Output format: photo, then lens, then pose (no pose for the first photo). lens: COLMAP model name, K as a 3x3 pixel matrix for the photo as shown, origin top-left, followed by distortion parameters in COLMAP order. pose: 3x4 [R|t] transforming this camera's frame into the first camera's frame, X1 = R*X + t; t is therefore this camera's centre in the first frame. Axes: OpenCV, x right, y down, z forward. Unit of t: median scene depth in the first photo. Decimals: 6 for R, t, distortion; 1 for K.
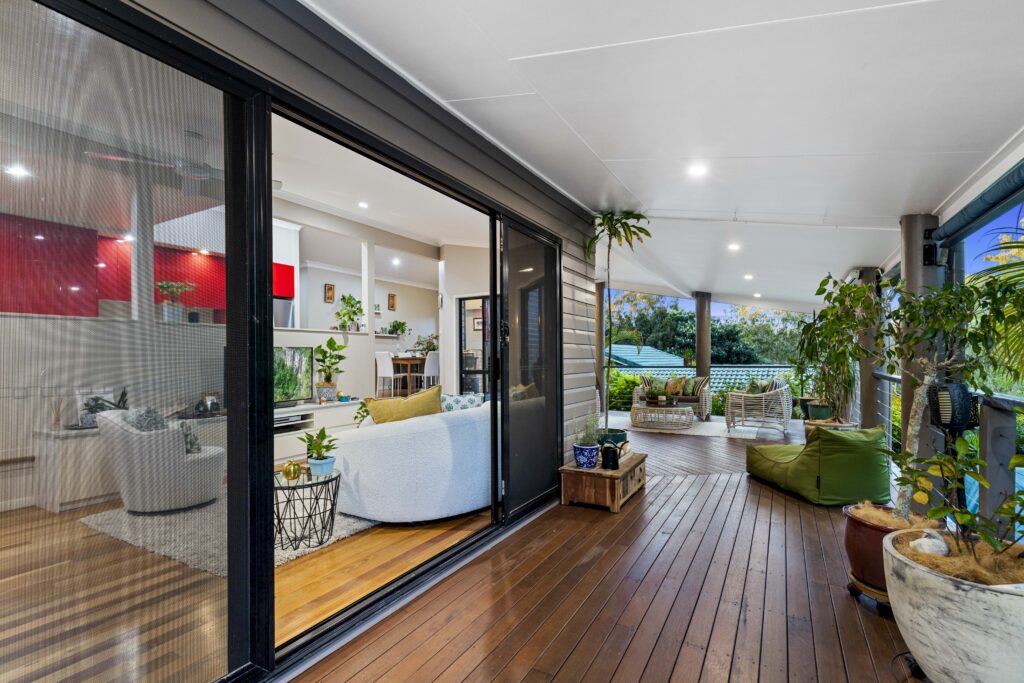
lens RADIAL K [[502.2, 0, 526.0], [0, 502.2, 356.5], [0, 0, 1]] dist [0.005779, -0.000782]
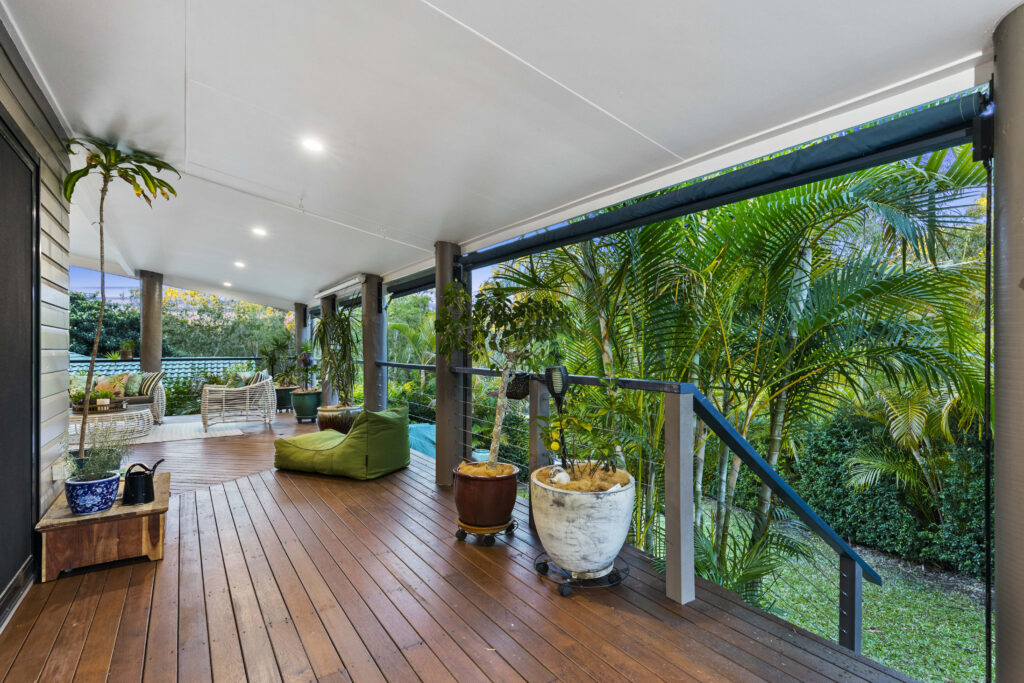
lens RADIAL K [[469.5, 0, 530.1], [0, 469.5, 344.3], [0, 0, 1]] dist [0.019251, -0.000271]
pose [[0.452933, 0.014303, 0.891430, -0.160710], [-0.005326, 0.999897, -0.013337, 0.002905], [-0.891529, 0.001293, 0.452963, 0.162331]]
